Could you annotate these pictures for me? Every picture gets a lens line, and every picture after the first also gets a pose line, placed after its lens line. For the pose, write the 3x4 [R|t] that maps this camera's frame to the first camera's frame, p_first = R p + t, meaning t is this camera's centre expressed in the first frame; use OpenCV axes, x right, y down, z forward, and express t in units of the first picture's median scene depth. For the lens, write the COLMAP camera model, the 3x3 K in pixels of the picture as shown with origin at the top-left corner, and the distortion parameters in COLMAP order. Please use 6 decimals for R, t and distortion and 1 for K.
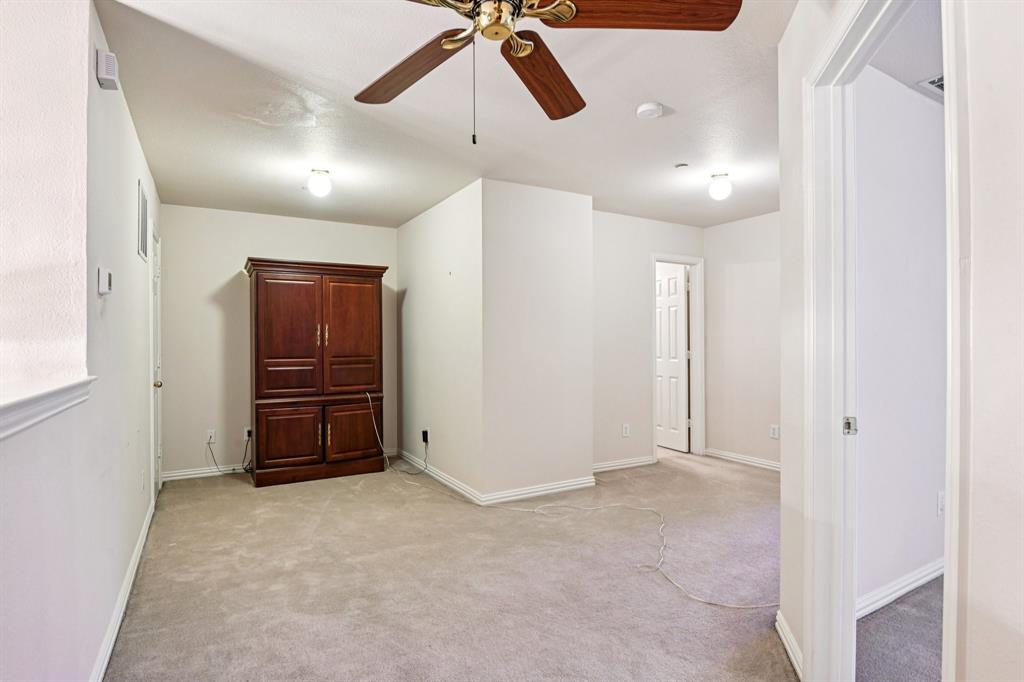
lens RADIAL K [[525.9, 0, 514.4], [0, 525.9, 342.1], [0, 0, 1]] dist [-0.008950, -0.002130]
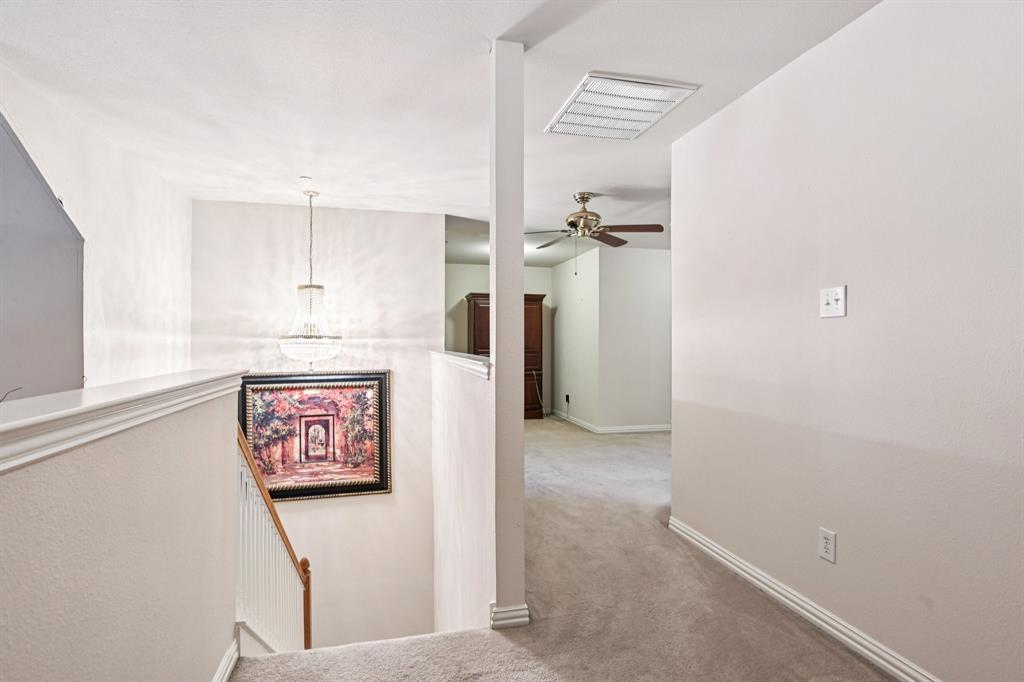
lens RADIAL K [[525.9, 0, 514.5], [0, 525.9, 341.7], [0, 0, 1]] dist [-0.008950, -0.002130]
pose [[0.958869, 0.009773, -0.283679, 0.125137], [-0.009889, 0.999951, 0.001022, 0.003902], [0.283675, 0.001825, 0.958919, -0.572839]]
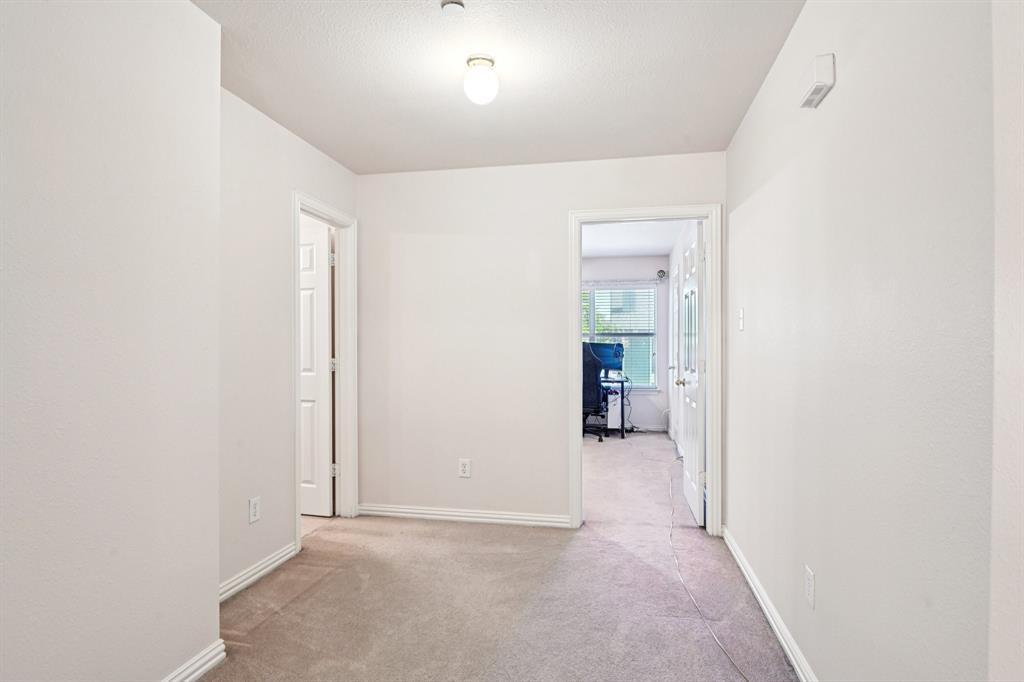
lens RADIAL K [[544.6, 0, 514.6], [0, 544.6, 342.8], [0, 0, 1]] dist [-0.020207, -0.002812]
pose [[0.652512, 0.008189, 0.757734, -0.034188], [-0.003376, 0.999963, -0.007900, 0.002139], [-0.757771, 0.002597, 0.652515, 0.452539]]
